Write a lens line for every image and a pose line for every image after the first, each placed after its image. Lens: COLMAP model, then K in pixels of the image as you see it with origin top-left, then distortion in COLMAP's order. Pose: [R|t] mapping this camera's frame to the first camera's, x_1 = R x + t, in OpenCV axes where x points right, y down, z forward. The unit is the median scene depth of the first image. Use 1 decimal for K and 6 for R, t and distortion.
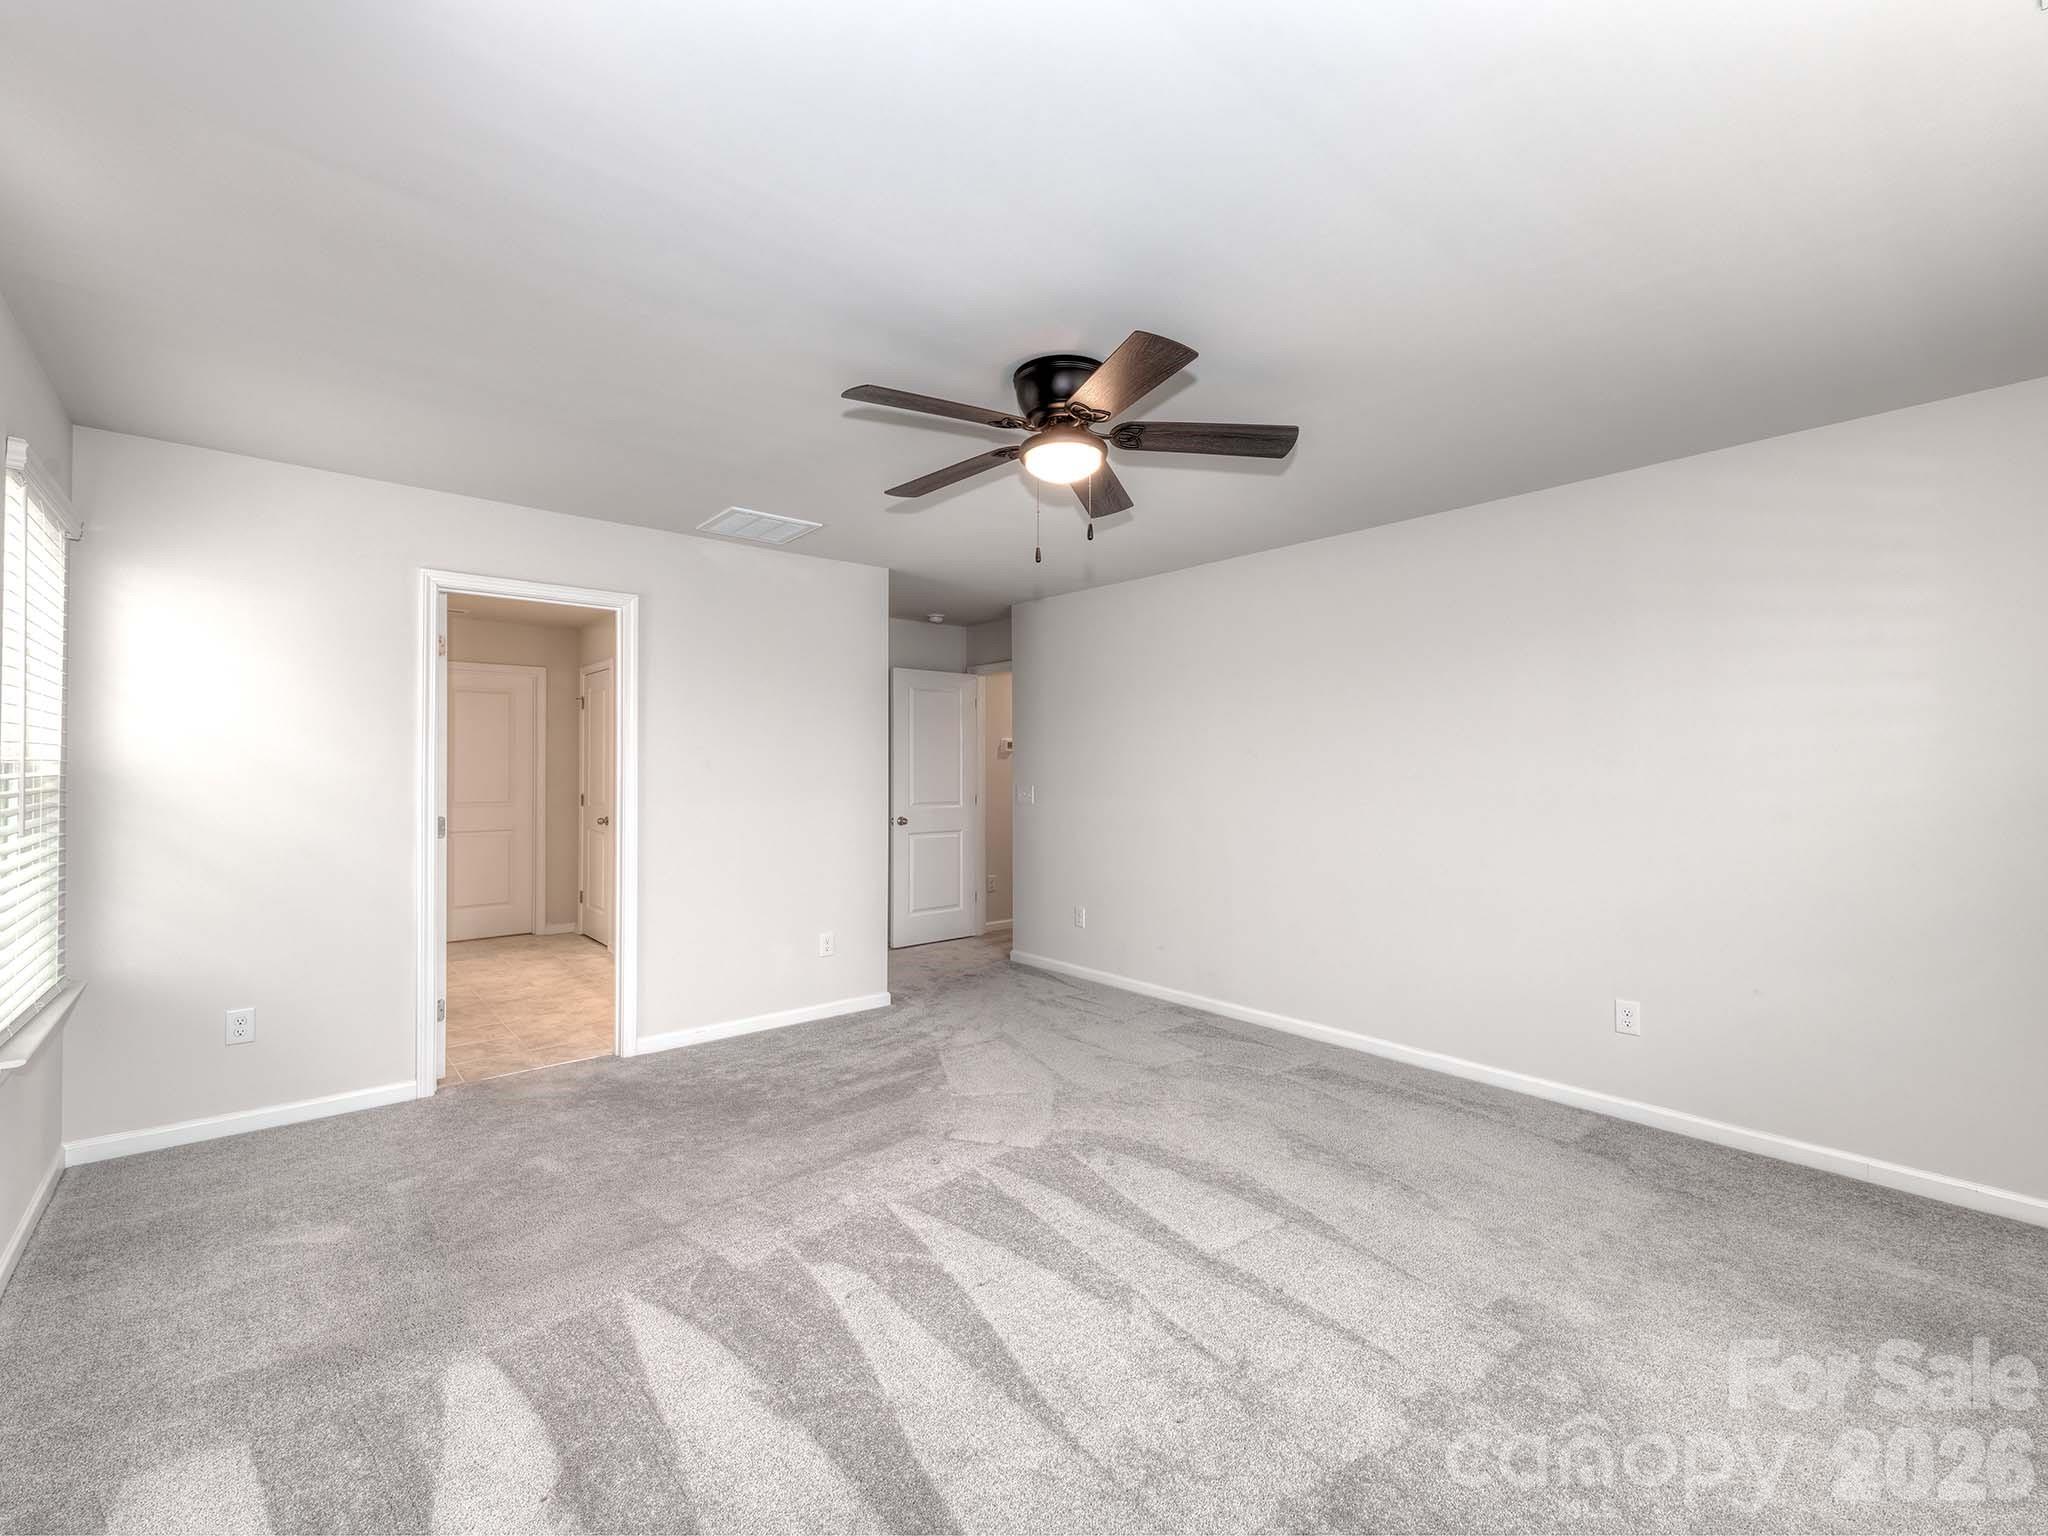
lens RADIAL K [[892.5, 0, 1026.6], [0, 892.5, 765.5], [0, 0, 1]] dist [0.004549, -0.003121]
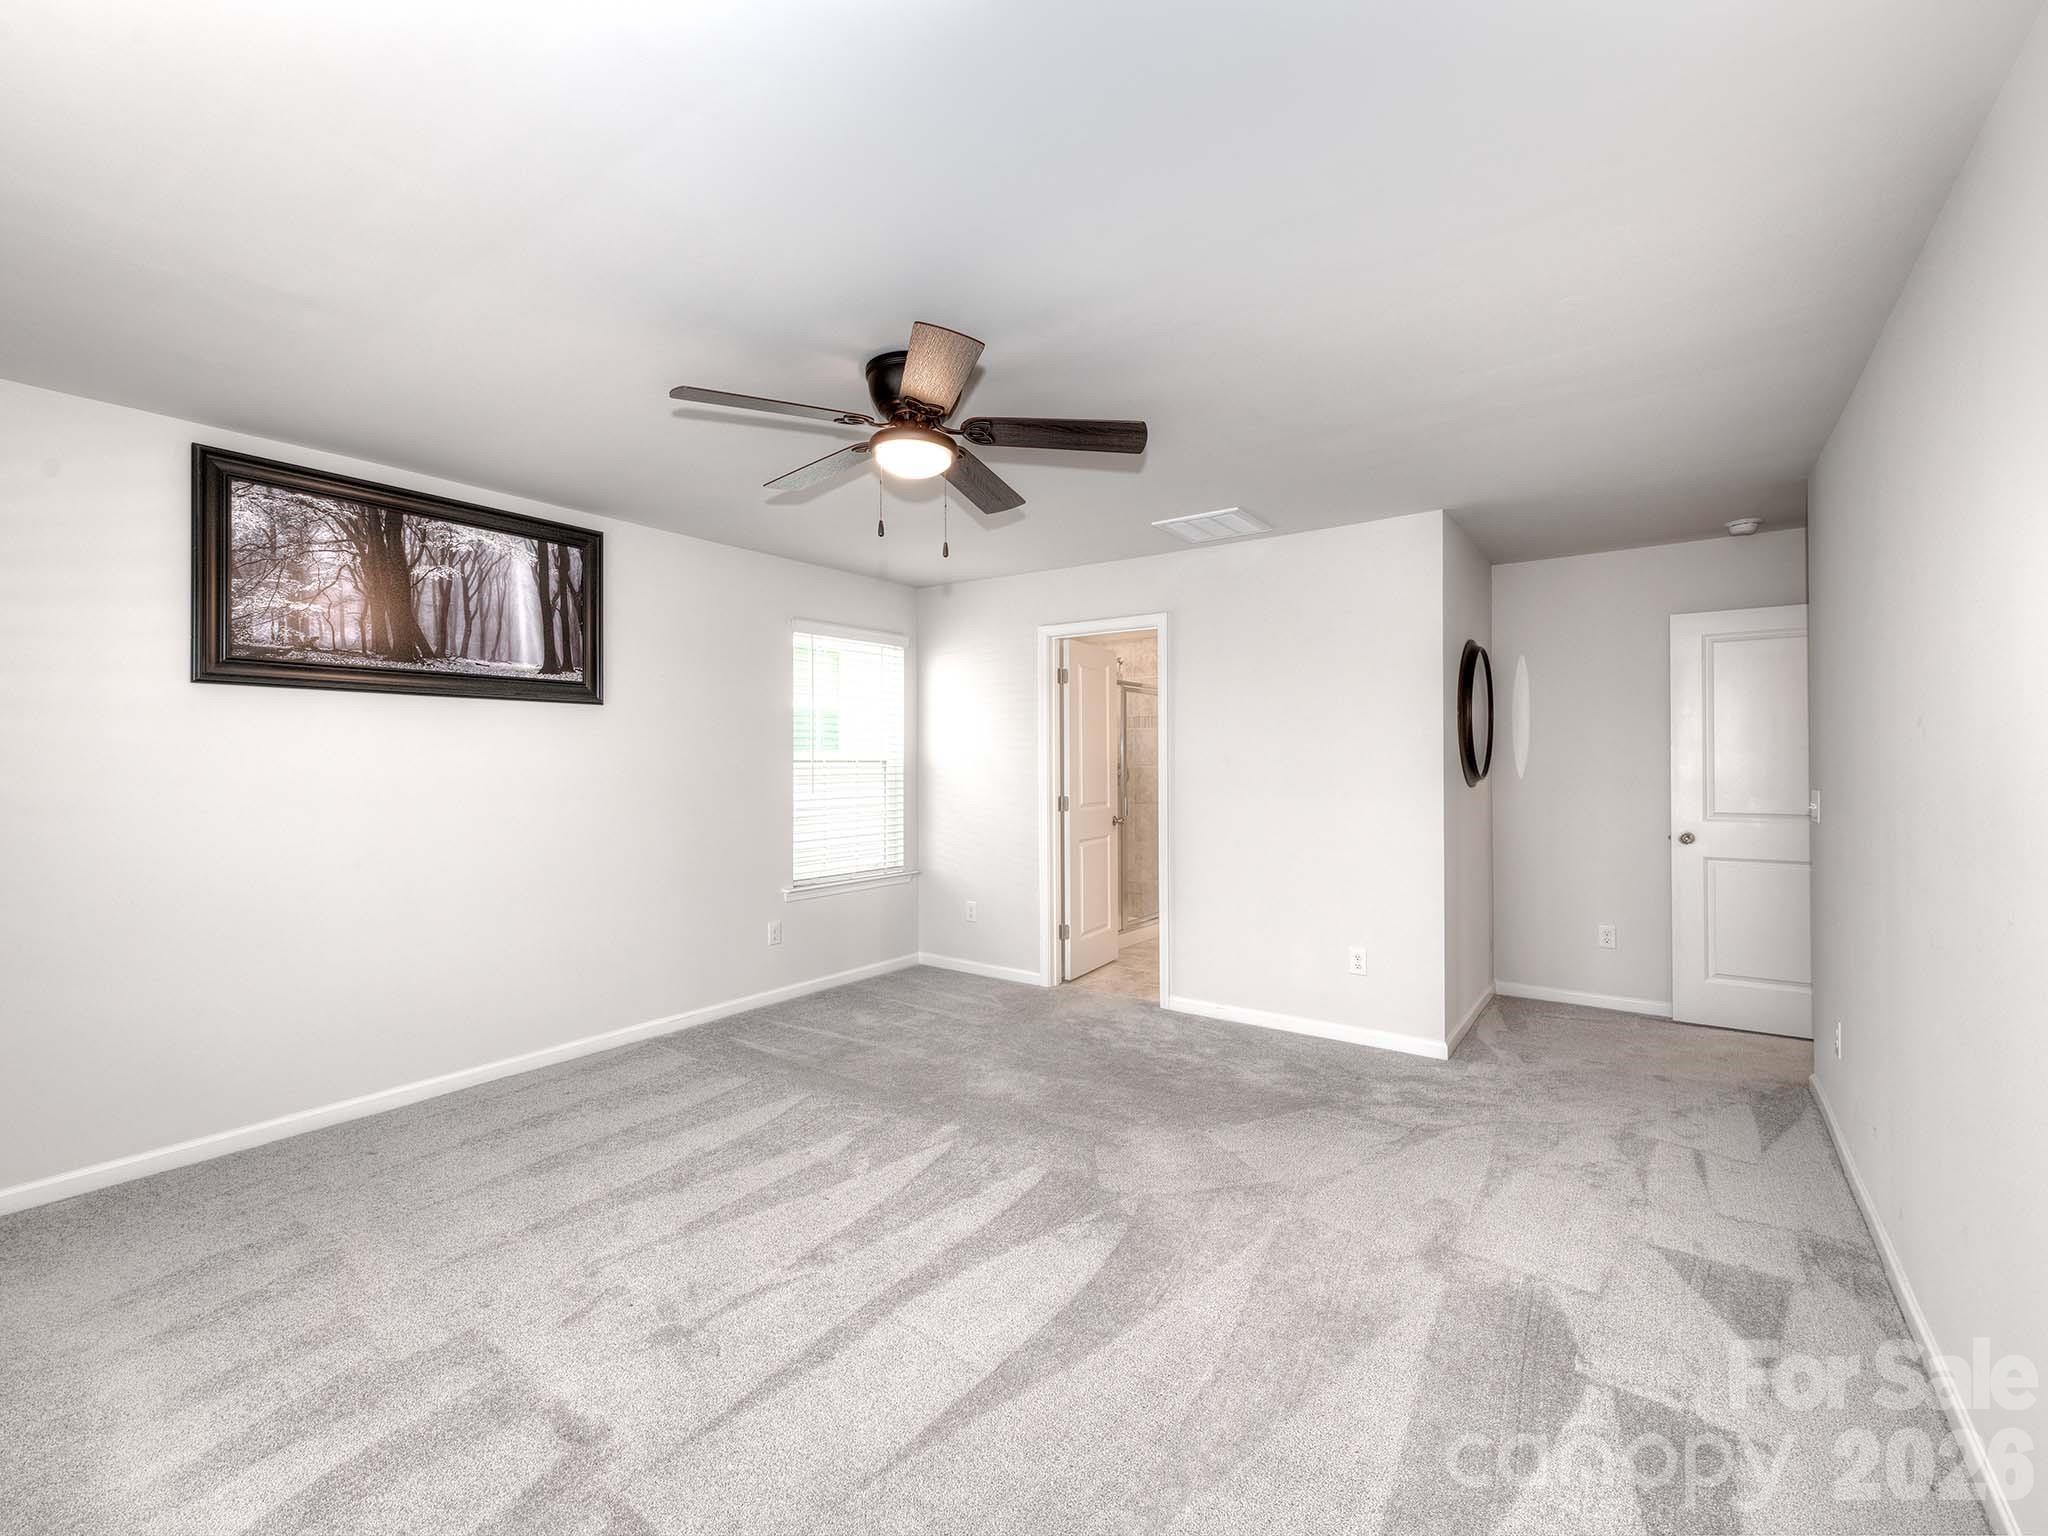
lens RADIAL K [[892.5, 0, 1025.6], [0, 892.5, 767.7], [0, 0, 1]] dist [0.004549, -0.003121]
pose [[0.223416, -0.000019, -0.974723, 0.594312], [0.006777, 0.999976, 0.001534, 0.006136], [0.974700, -0.006948, 0.223411, 0.512197]]
